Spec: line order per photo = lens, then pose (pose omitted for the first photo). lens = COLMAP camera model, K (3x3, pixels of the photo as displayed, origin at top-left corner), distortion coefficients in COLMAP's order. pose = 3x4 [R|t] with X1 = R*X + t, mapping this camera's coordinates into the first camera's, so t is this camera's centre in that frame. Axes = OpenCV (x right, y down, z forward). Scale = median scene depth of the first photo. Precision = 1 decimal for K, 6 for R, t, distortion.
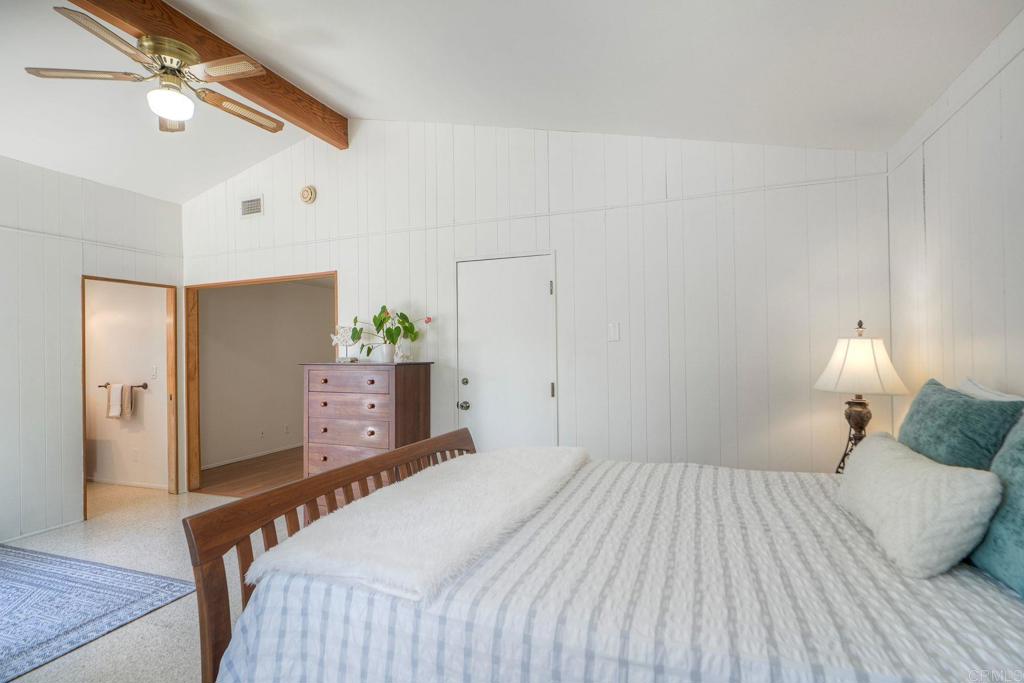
lens RADIAL K [[501.3, 0, 512.5], [0, 501.3, 350.9], [0, 0, 1]] dist [-0.000847, 0.000083]
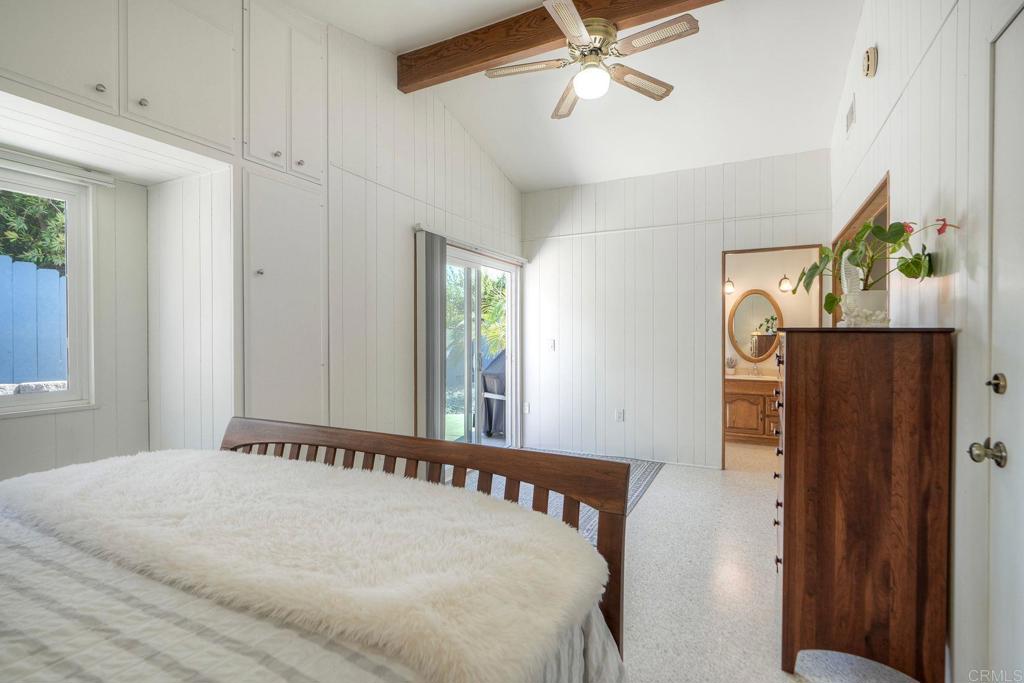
lens RADIAL K [[467.5, 0, 518.2], [0, 467.5, 341.6], [0, 0, 1]] dist [-0.002840, 0.000303]
pose [[-0.107365, 0.025888, -0.993883, 0.269212], [0.004927, 0.999663, 0.025507, 0.024960], [0.994208, -0.002158, -0.107456, 0.756156]]
